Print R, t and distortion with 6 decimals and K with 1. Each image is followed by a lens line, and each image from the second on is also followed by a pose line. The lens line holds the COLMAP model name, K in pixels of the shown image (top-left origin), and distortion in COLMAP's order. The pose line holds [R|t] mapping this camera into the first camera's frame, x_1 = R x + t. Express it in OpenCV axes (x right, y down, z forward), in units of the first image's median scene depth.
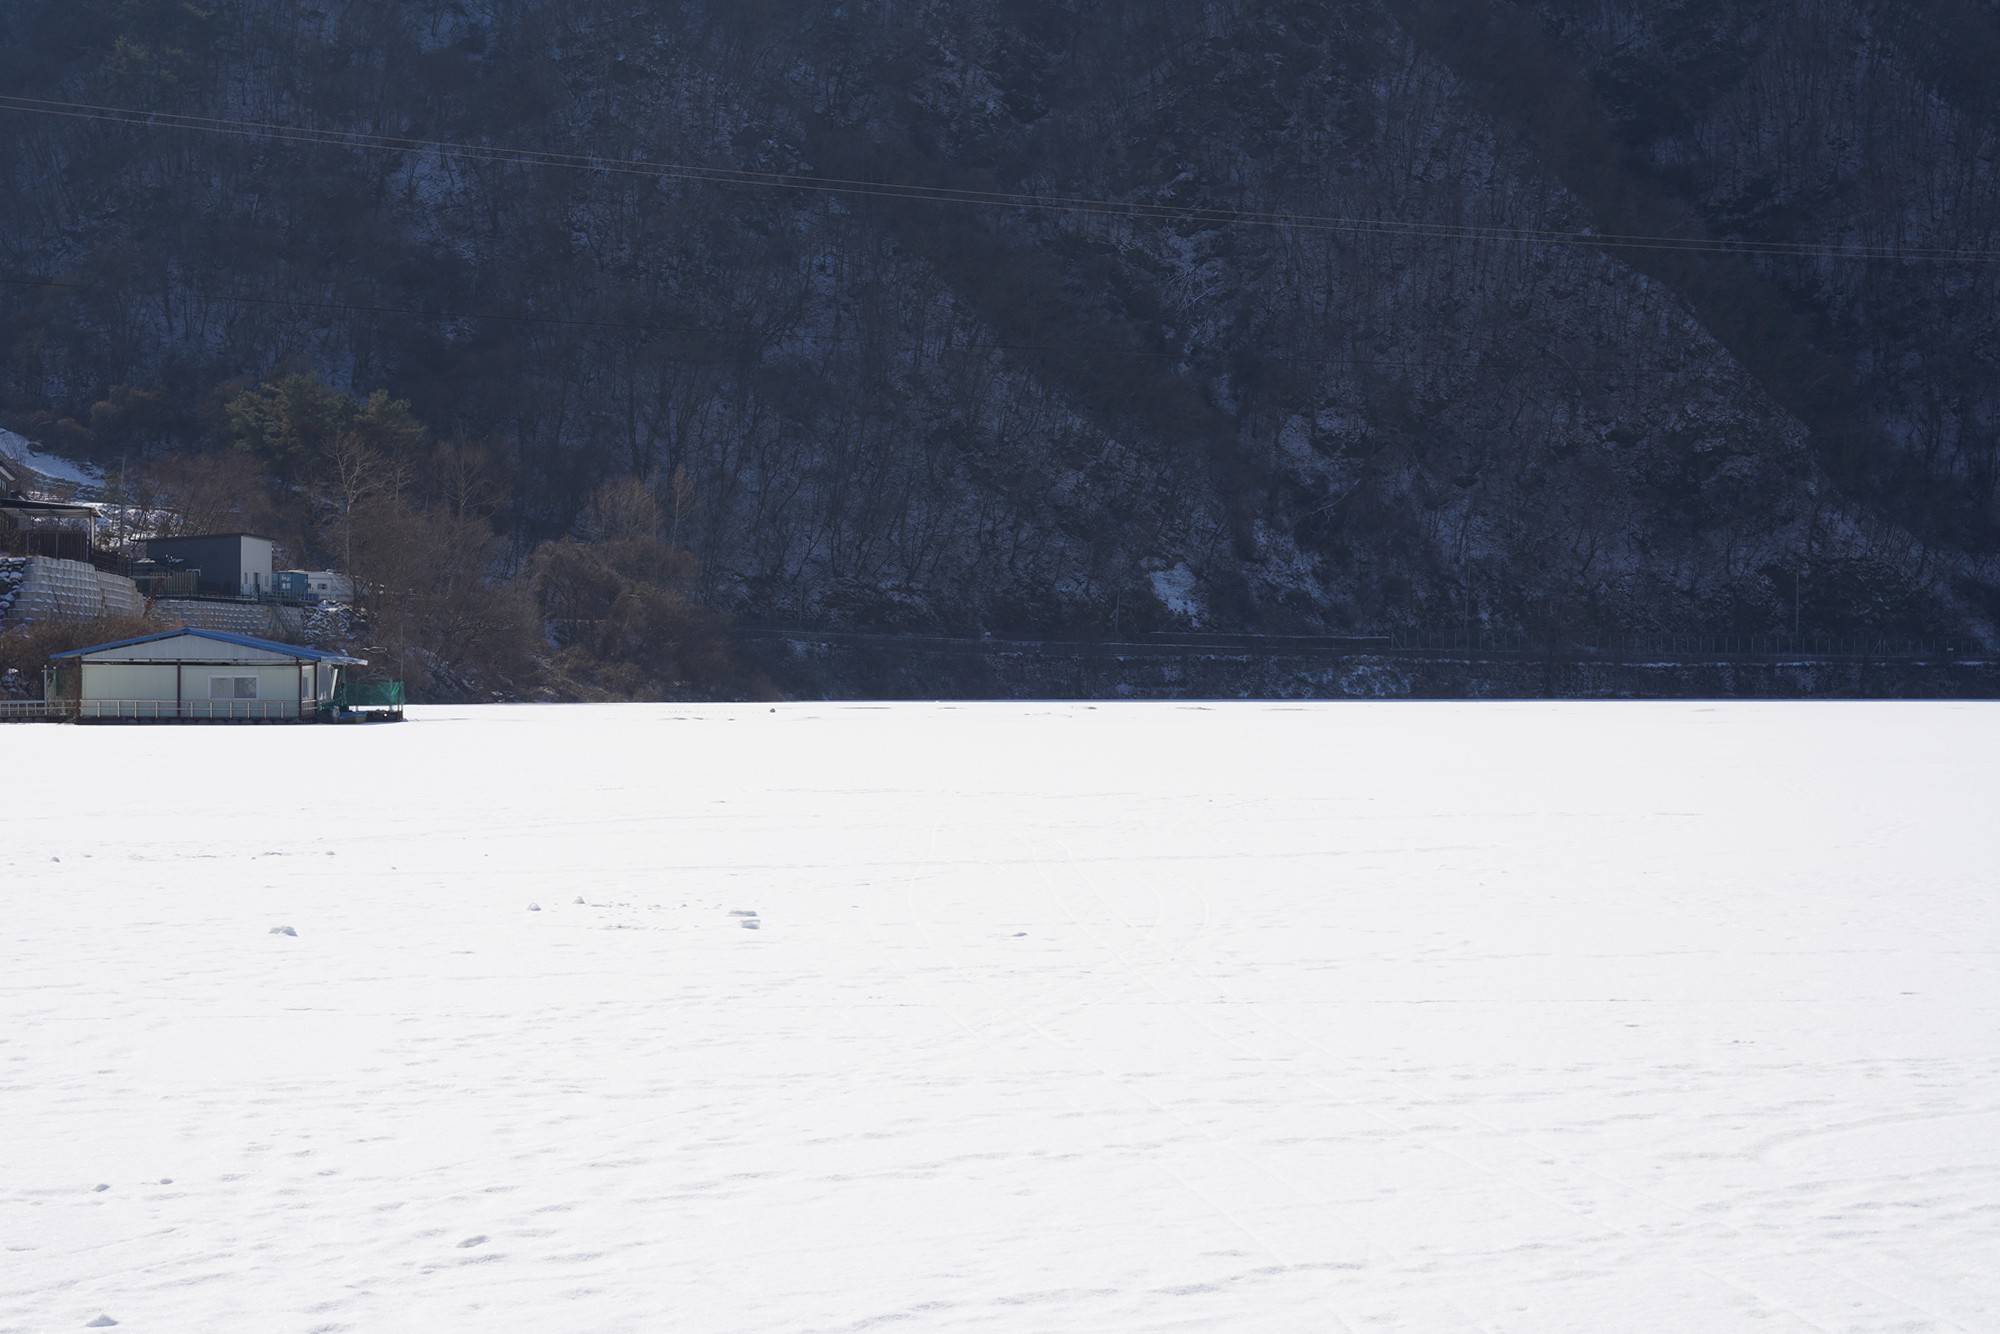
lens RADIAL K [[3288.9, 0, 1010.5], [0, 3288.9, 666.2], [0, 0, 1]] dist [0.007328, -0.005873]
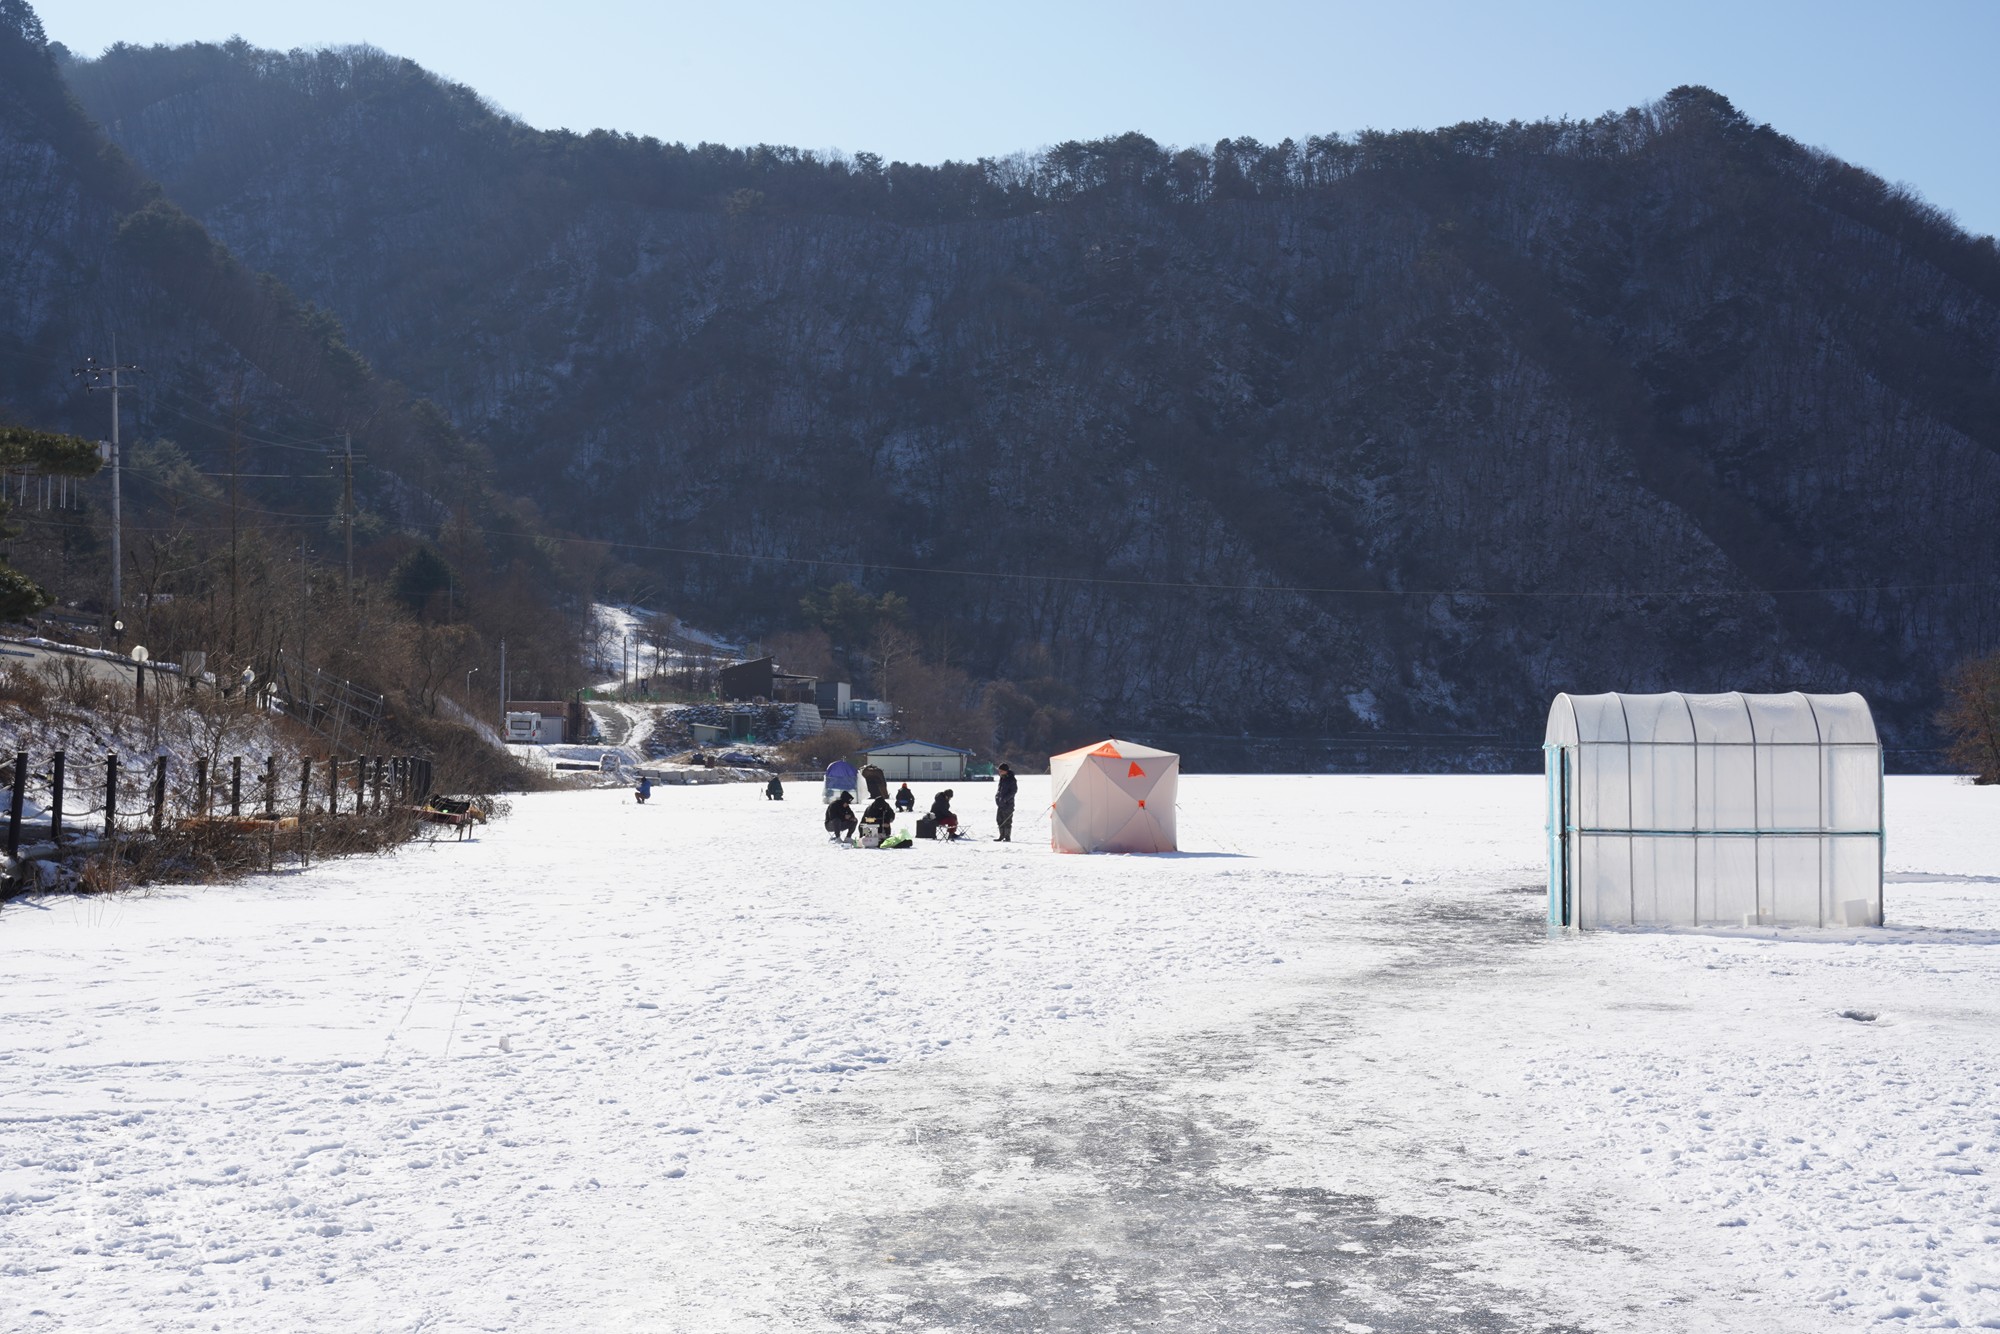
lens RADIAL K [[2463.4, 0, 1006.9], [0, 2463.4, 668.3], [0, 0, 1]] dist [0.013052, -0.020046]
pose [[0.995058, -0.003028, -0.099249, -0.003468], [-0.000270, 0.999449, -0.033204, -0.001308], [0.099295, 0.033067, 0.994508, -0.206424]]
